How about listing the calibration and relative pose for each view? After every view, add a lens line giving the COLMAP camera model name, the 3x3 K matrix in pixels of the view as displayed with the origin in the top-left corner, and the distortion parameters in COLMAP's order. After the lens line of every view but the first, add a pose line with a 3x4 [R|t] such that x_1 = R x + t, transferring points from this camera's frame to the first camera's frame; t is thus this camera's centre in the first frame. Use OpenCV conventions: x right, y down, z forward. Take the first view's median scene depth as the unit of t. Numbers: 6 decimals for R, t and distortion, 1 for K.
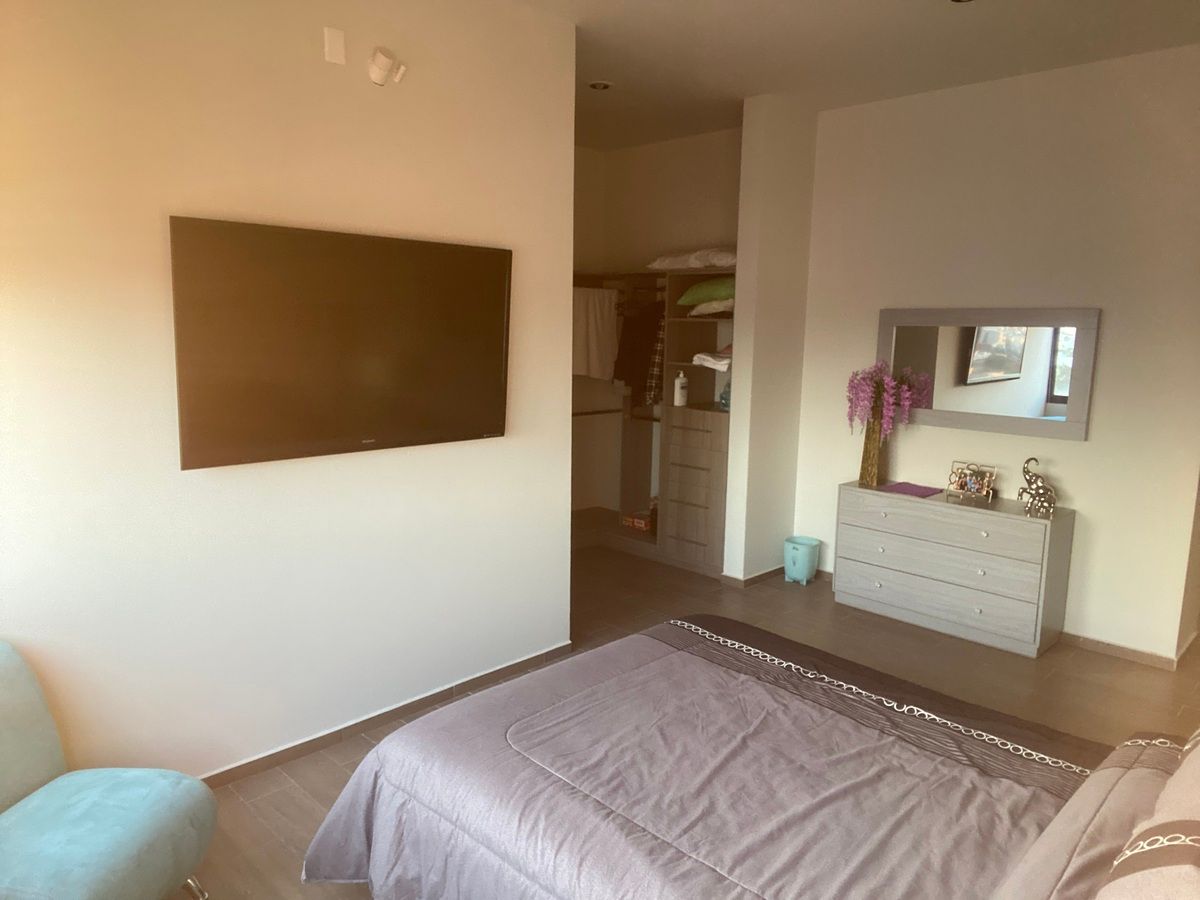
lens RADIAL K [[820.8, 0, 600.0], [0, 820.8, 450.0], [0, 0, 1]] dist [0.043813, -0.000346]
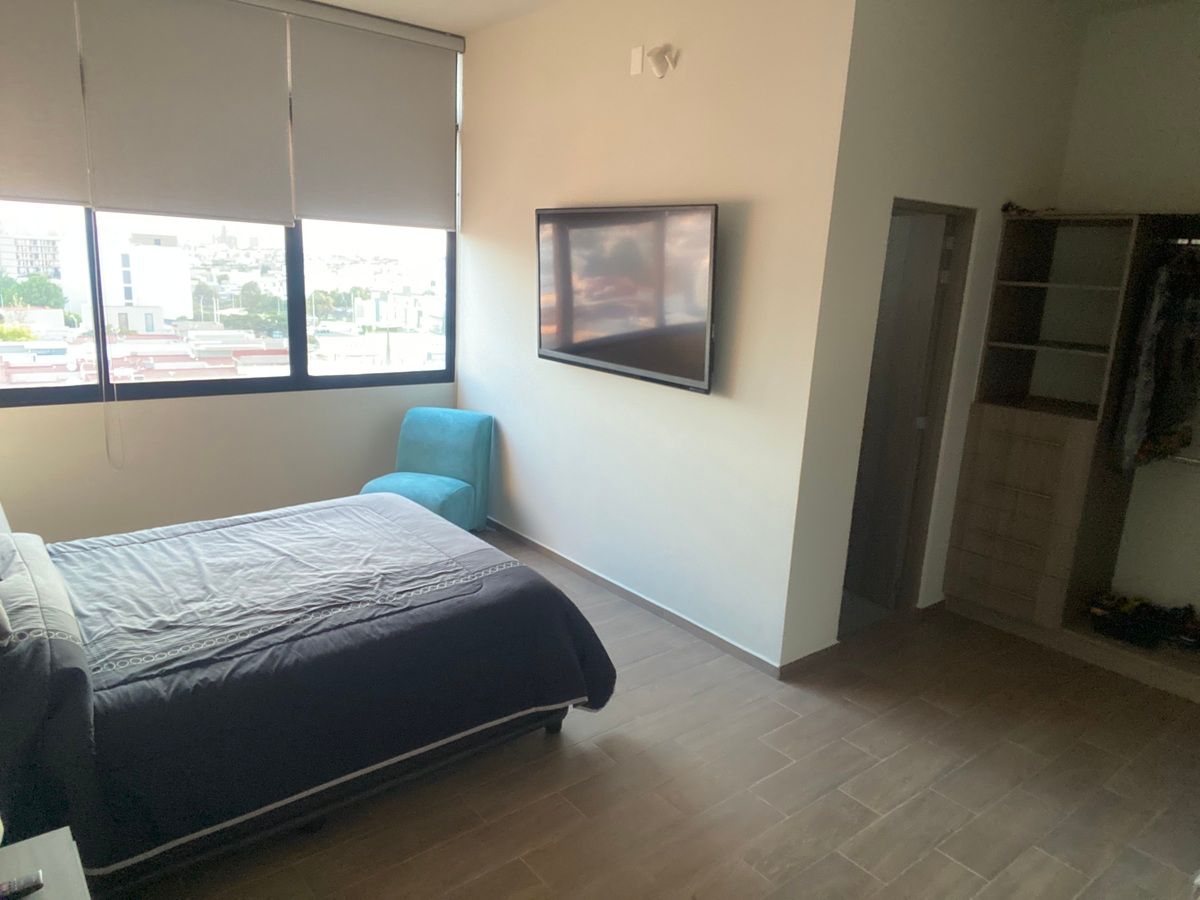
lens RADIAL K [[820.1, 0, 600.0], [0, 820.1, 450.0], [0, 0, 1]] dist [0.041273, -0.052348]
pose [[-0.113192, 0.196086, -0.974032, 0.602462], [-0.209120, 0.953671, 0.216289, -0.095599], [0.971317, 0.228171, -0.066942, 0.657948]]
